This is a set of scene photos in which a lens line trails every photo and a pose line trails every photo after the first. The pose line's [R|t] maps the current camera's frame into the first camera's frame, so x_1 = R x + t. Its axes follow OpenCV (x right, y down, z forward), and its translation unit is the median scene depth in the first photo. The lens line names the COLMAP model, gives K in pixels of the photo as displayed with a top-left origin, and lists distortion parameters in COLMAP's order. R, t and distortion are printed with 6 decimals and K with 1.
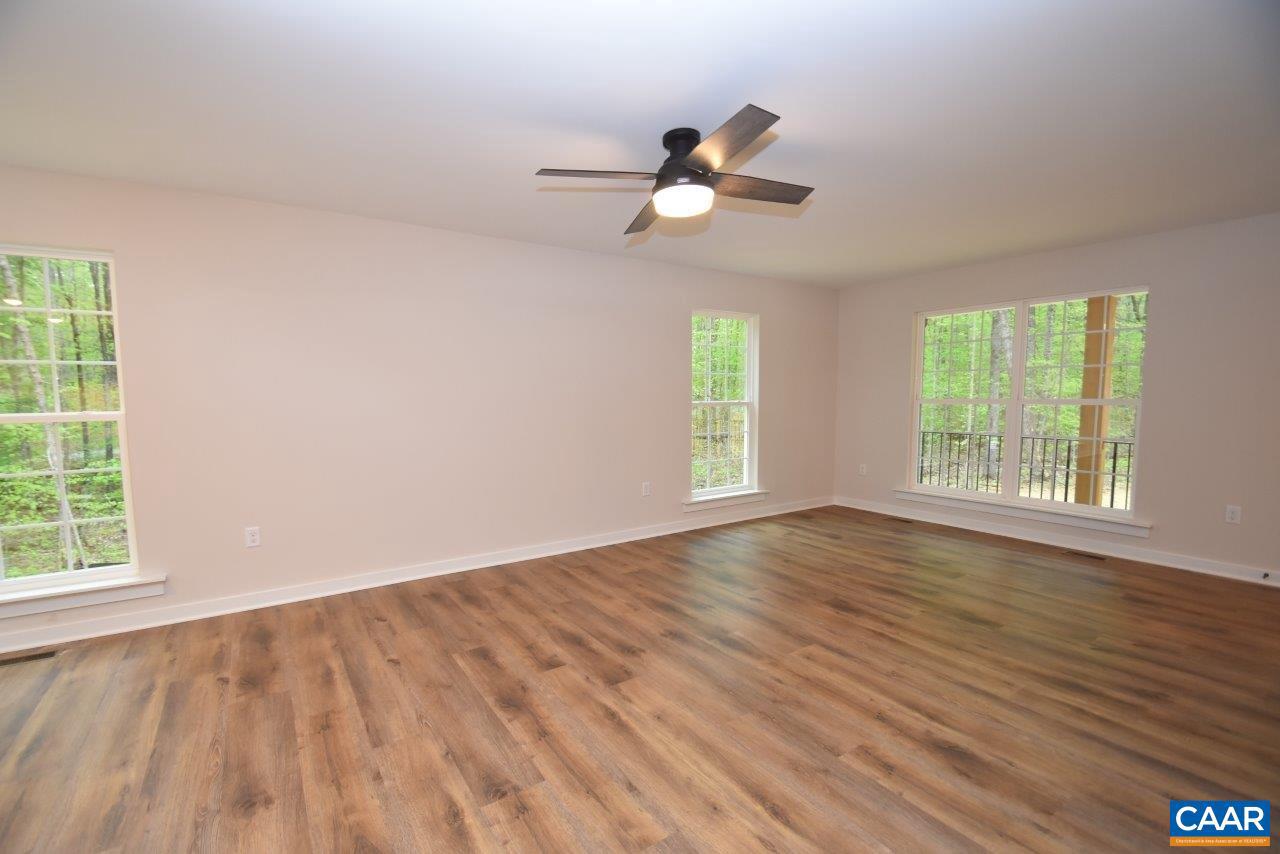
lens RADIAL K [[556.5, 0, 640.4], [0, 556.5, 434.1], [0, 0, 1]] dist [-0.004229, -0.004766]
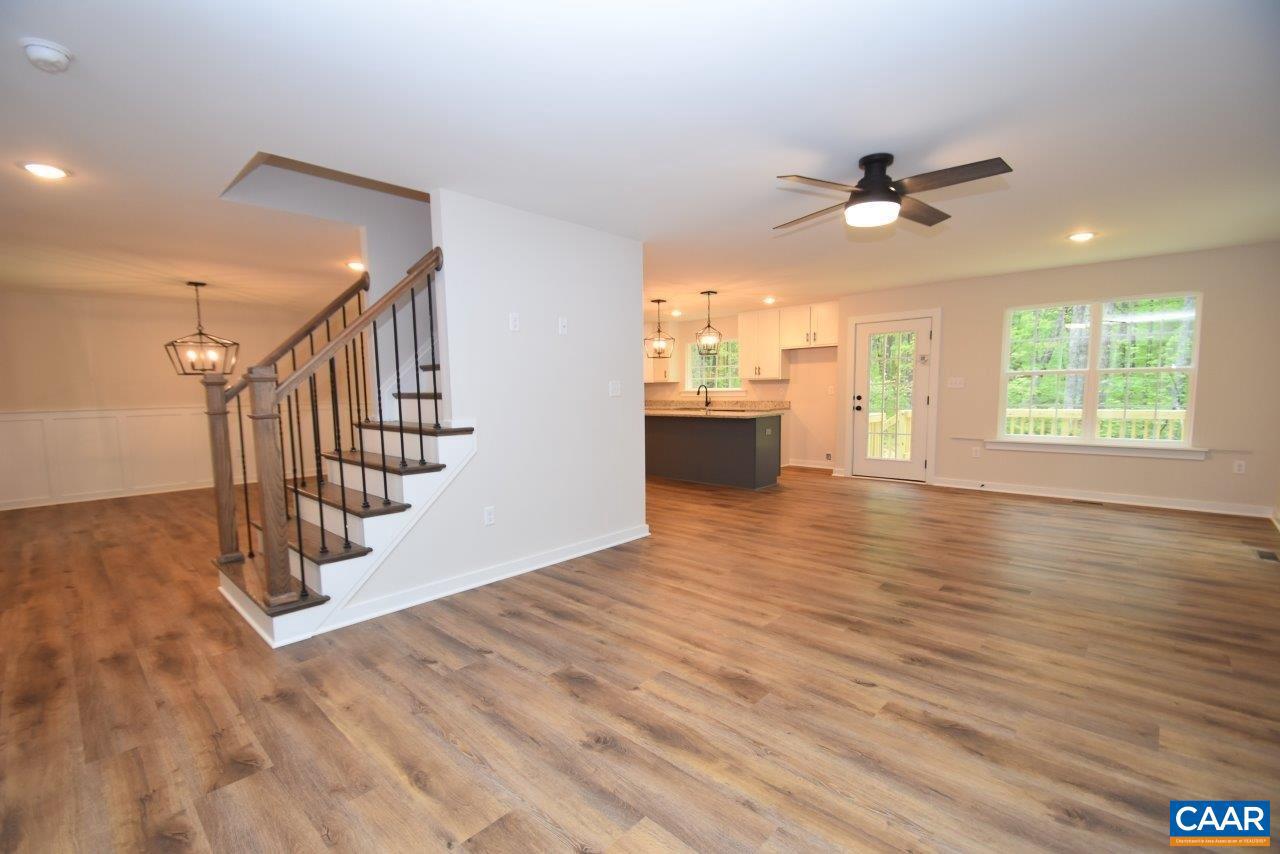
lens RADIAL K [[556.5, 0, 638.5], [0, 556.5, 433.1], [0, 0, 1]] dist [-0.004229, -0.004766]
pose [[-0.975178, 0.041429, -0.217511, 0.746593], [0.008645, 0.988715, 0.149558, -0.127881], [0.221252, 0.143965, -0.964532, 1.894821]]
